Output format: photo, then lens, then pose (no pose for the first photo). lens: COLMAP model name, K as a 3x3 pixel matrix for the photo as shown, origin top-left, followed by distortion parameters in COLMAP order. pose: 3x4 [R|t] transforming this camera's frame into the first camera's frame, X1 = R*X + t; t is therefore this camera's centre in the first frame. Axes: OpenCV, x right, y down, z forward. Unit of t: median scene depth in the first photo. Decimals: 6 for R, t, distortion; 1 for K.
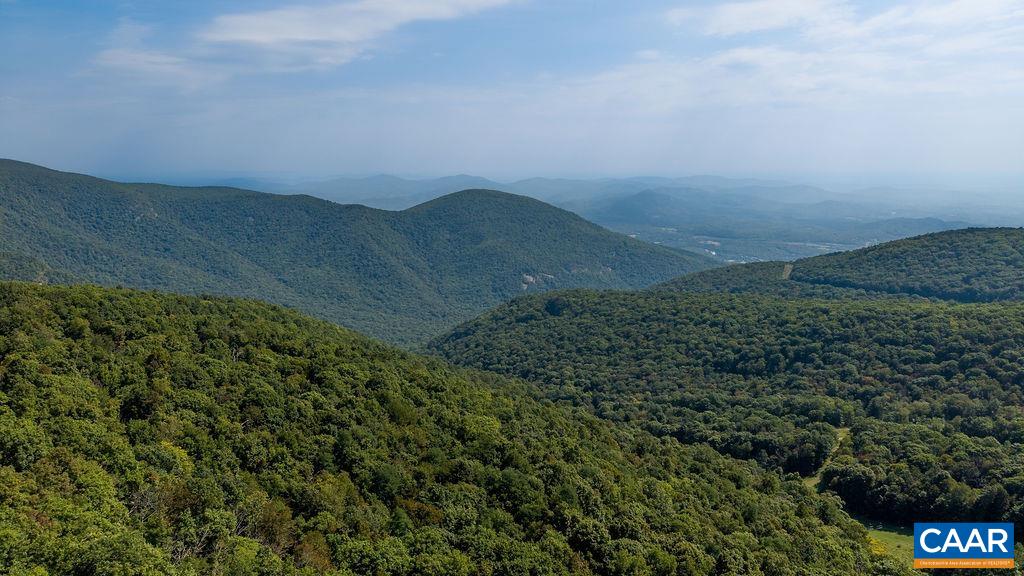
lens RADIAL K [[691.4, 0, 507.4], [0, 691.4, 286.9], [0, 0, 1]] dist [0.033622, -0.025654]
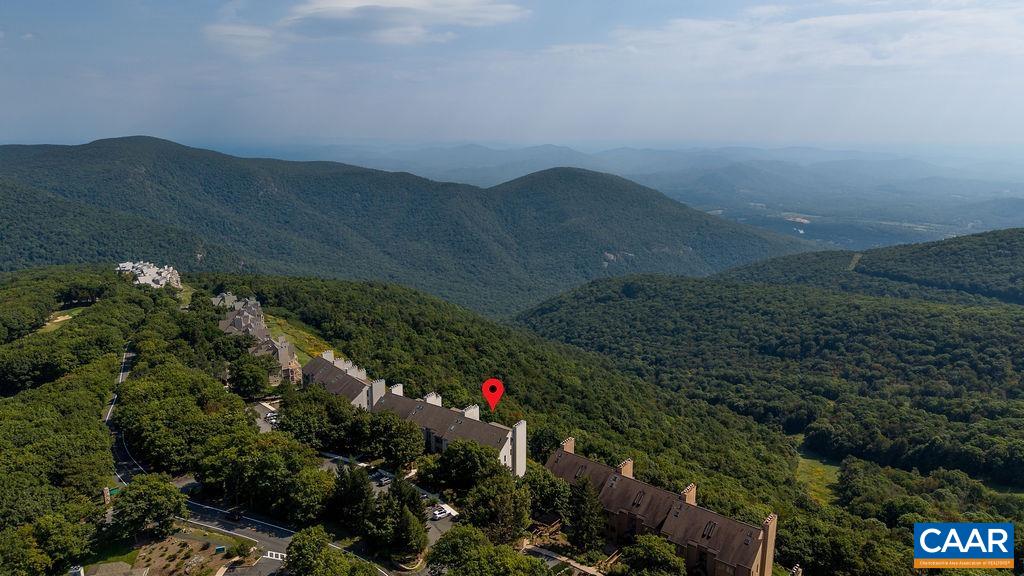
lens RADIAL K [[691.4, 0, 509.2], [0, 691.4, 280.3], [0, 0, 1]] dist [0.033622, -0.025654]
pose [[0.992890, 0.032800, -0.114427, 0.000275], [-0.028648, 0.998877, 0.037742, -0.033416], [0.115537, -0.034196, 0.992714, -0.212951]]
